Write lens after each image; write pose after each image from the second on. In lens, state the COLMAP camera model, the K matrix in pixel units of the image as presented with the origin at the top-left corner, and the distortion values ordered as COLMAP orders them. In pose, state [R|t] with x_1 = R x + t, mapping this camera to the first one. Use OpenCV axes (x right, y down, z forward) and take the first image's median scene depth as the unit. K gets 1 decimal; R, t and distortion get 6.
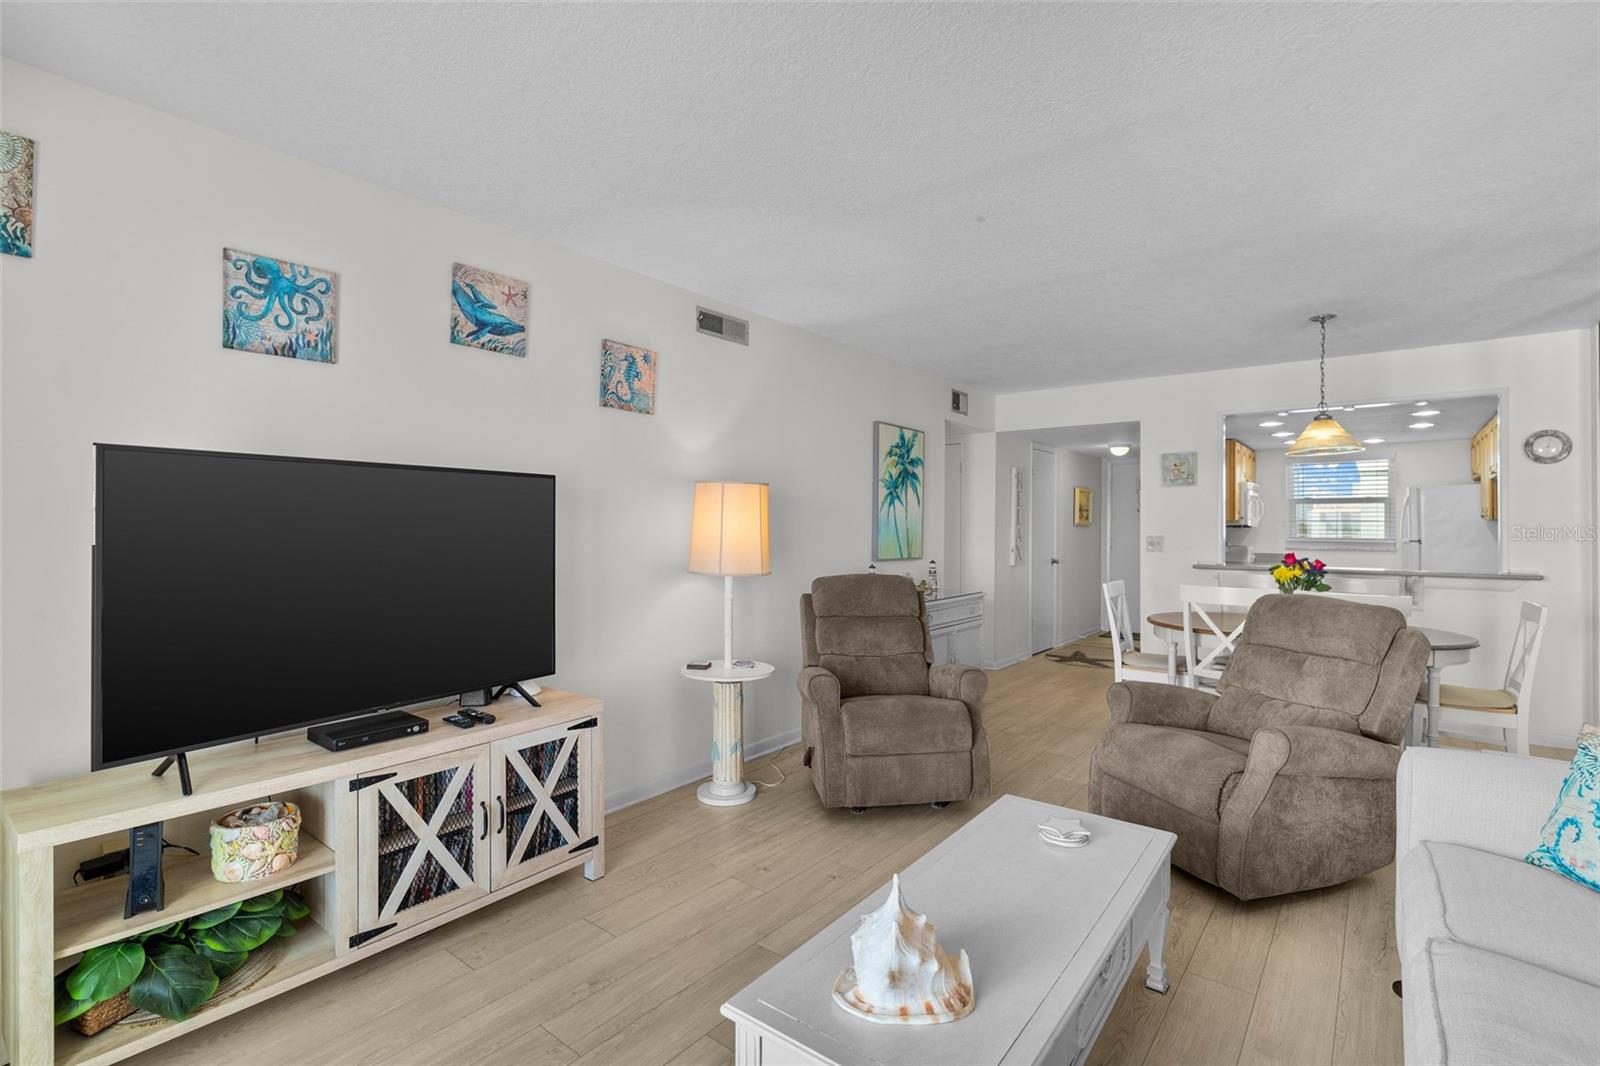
lens RADIAL K [[730.3, 0, 816.1], [0, 730.3, 524.7], [0, 0, 1]] dist [-0.005769, 0.002173]
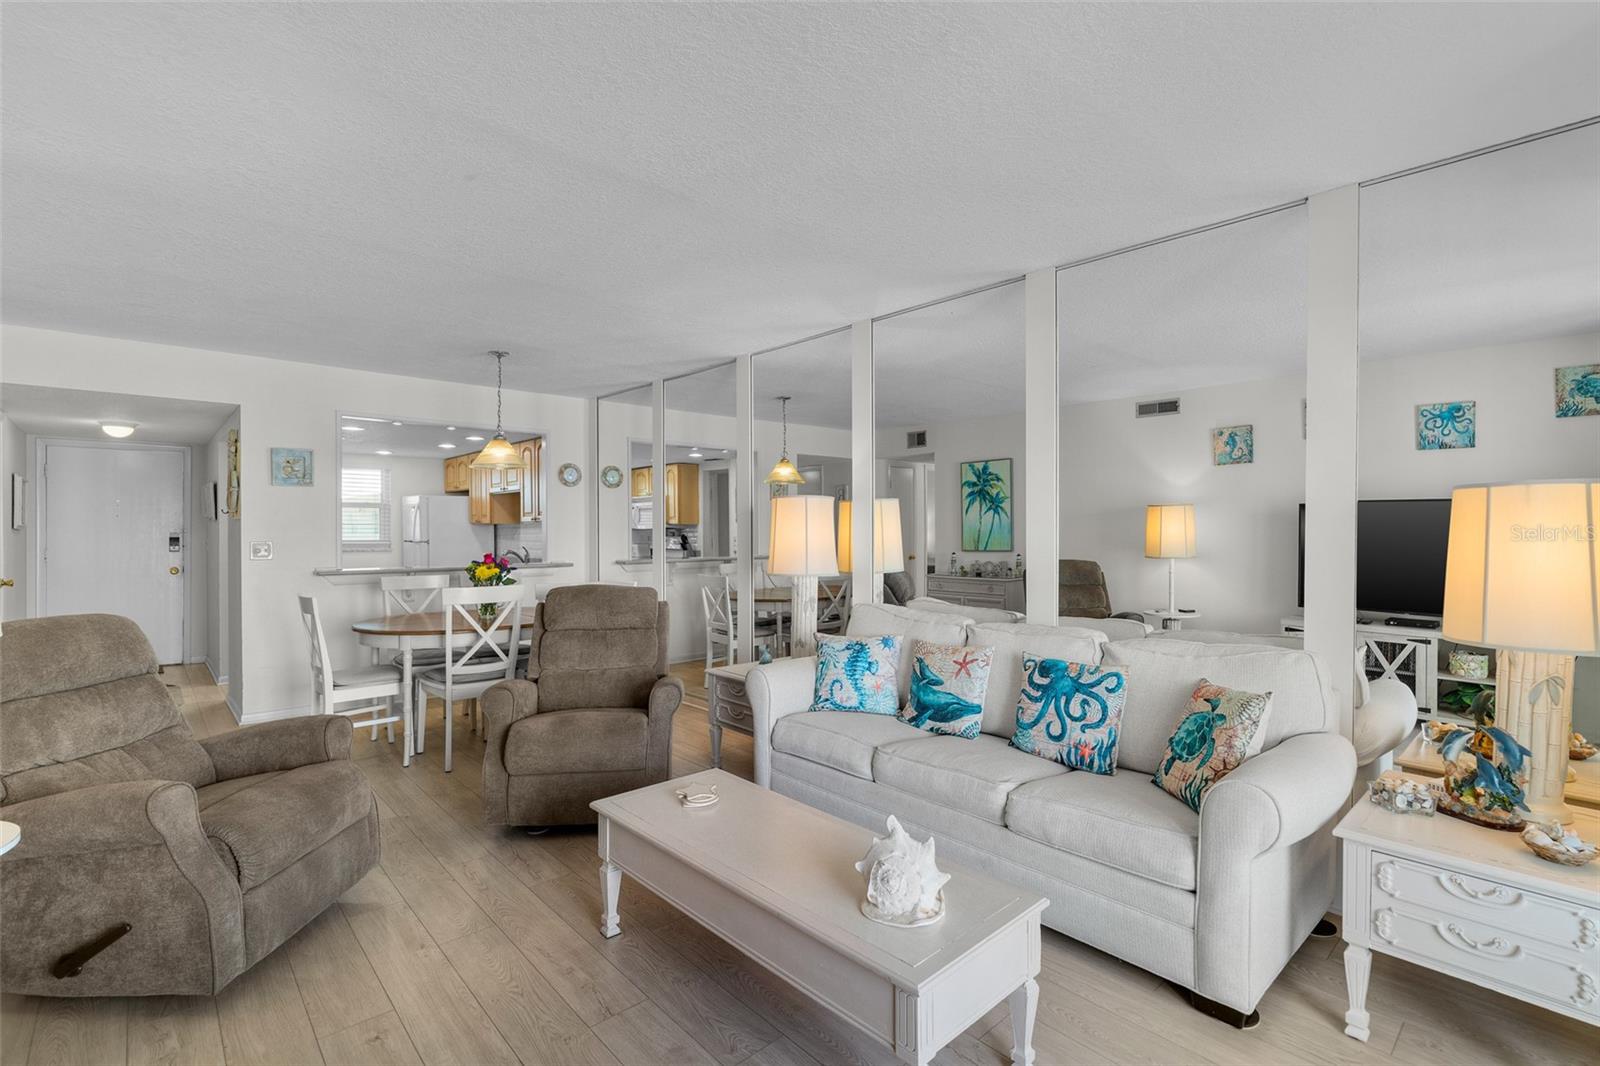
lens RADIAL K [[730.3, 0, 788.7], [0, 730.3, 530.5], [0, 0, 1]] dist [-0.005769, 0.002173]
pose [[0.182442, -0.004710, 0.983205, -0.564781], [0.000722, 0.999989, 0.004656, -0.002704], [-0.983216, -0.000139, 0.182444, 0.479713]]
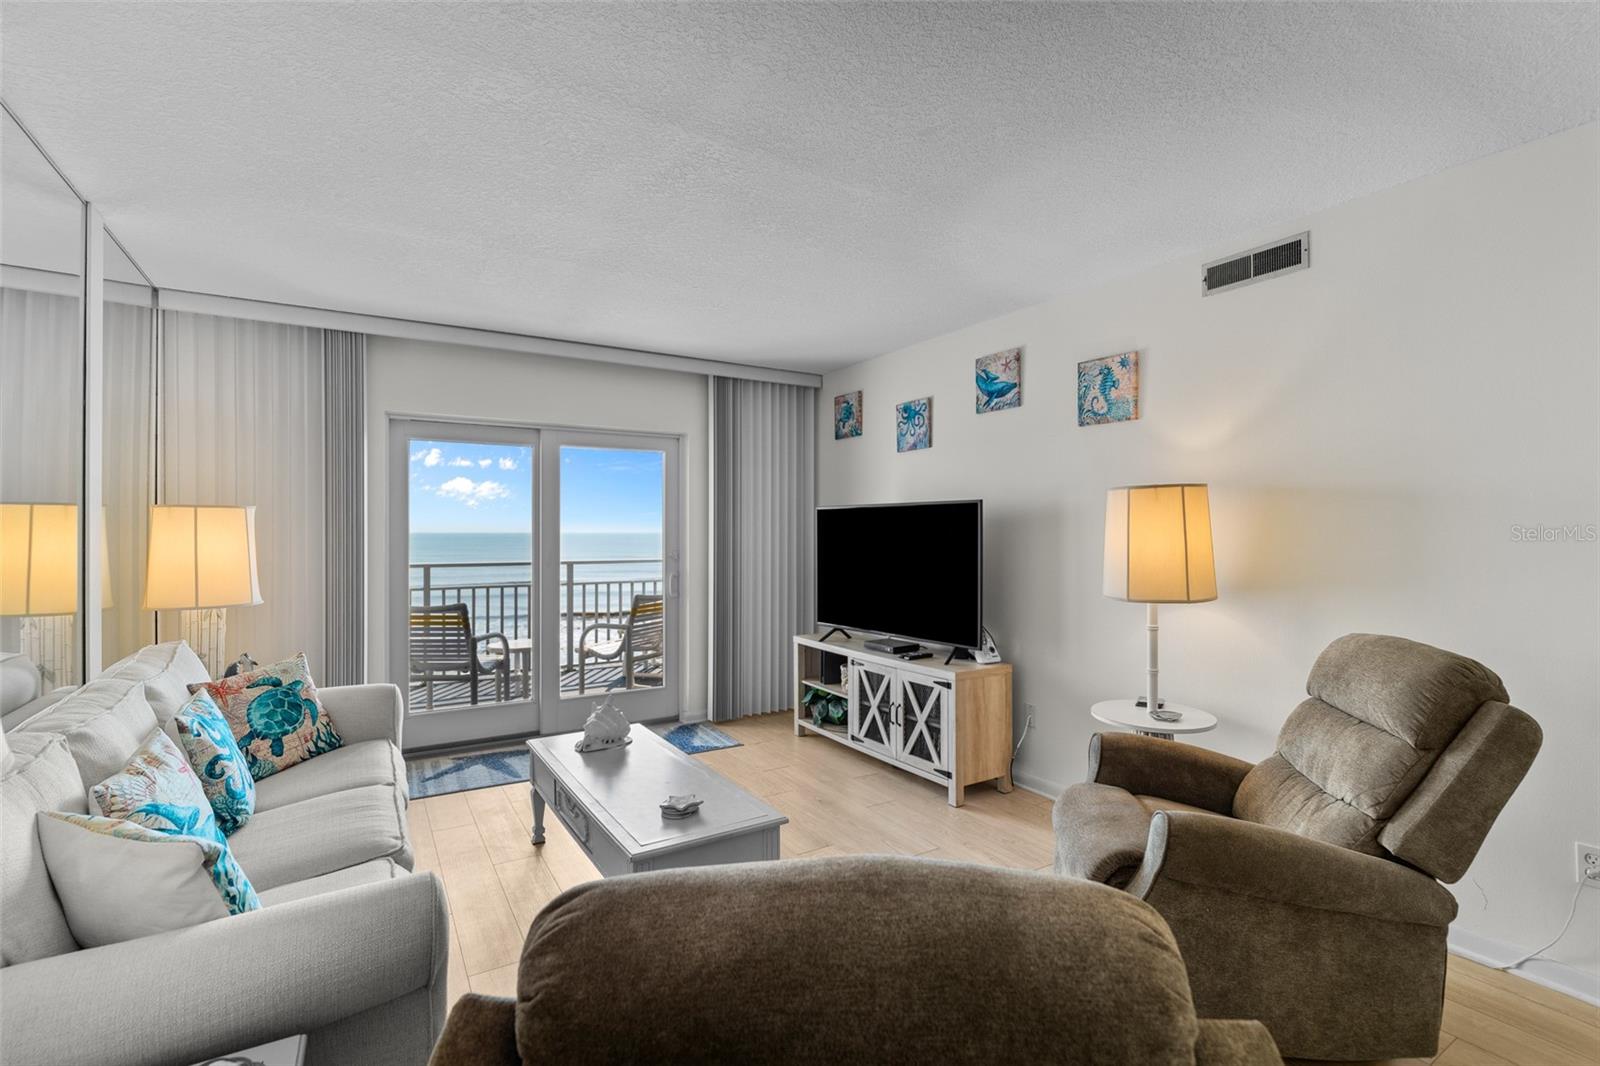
lens RADIAL K [[730.3, 0, 799.7], [0, 730.3, 529.9], [0, 0, 1]] dist [-0.005769, 0.002173]
pose [[-0.354477, -0.004491, -0.935054, 0.988020], [-0.001001, 0.999990, -0.004424, -0.006655], [0.935064, -0.000632, -0.354478, 1.158479]]
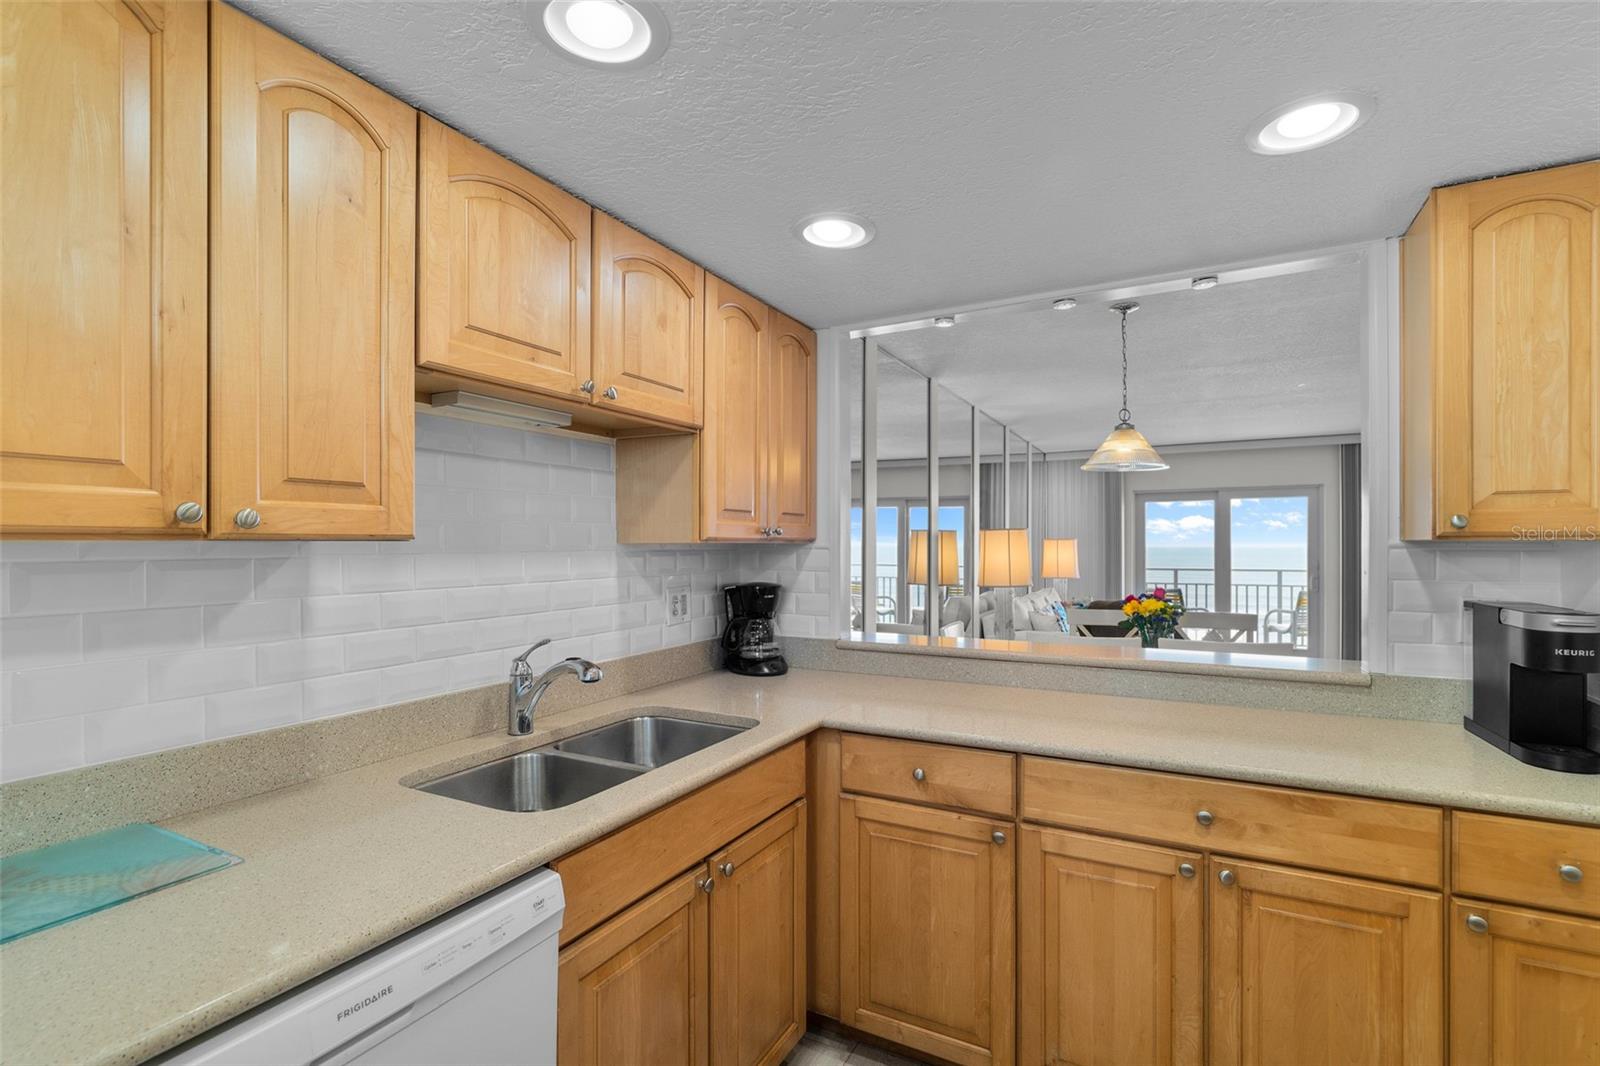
lens RADIAL K [[730.3, 0, 805.4], [0, 730.3, 539.7], [0, 0, 1]] dist [-0.005769, 0.002173]
pose [[-0.985104, -0.002774, -0.171940, 1.772022], [-0.000781, 0.999932, -0.011661, -0.011308], [0.171960, -0.011353, -0.985038, 2.606989]]
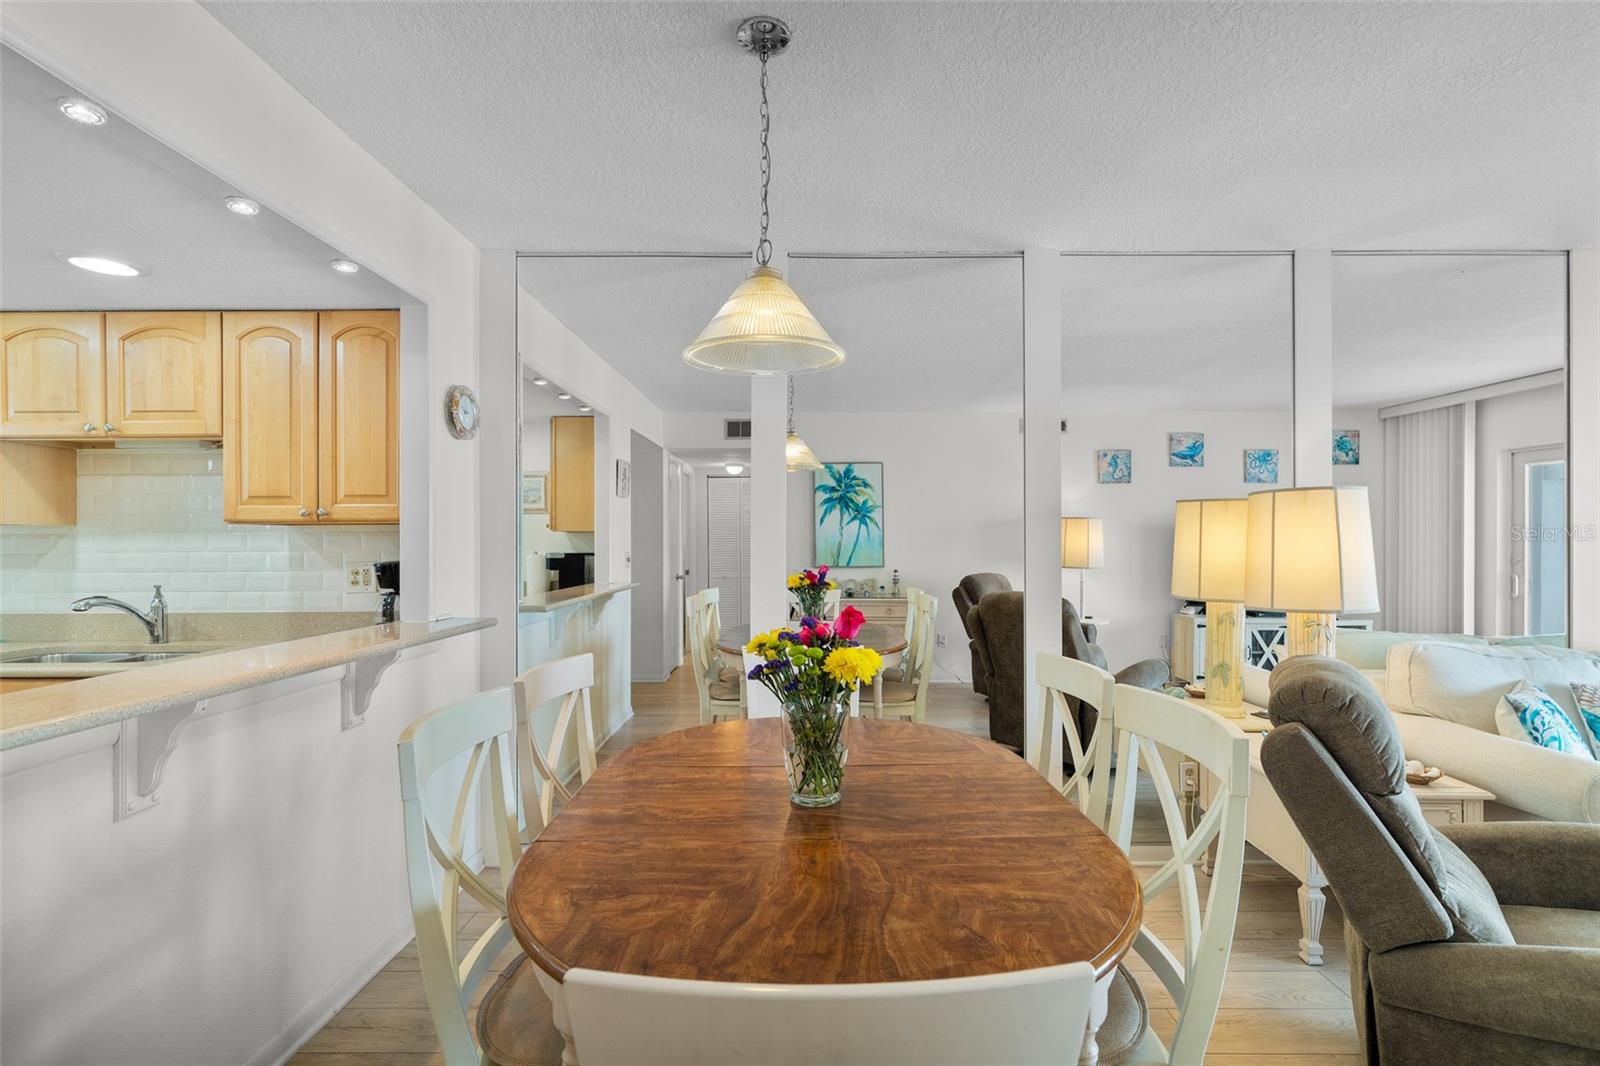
lens RADIAL K [[730.3, 0, 807.4], [0, 730.3, 537.5], [0, 0, 1]] dist [-0.005769, 0.002173]
pose [[-0.605863, 0.003361, 0.795562, 0.518149], [-0.002902, 0.999975, -0.006435, 0.005420], [-0.795563, -0.006208, -0.605838, 1.822436]]
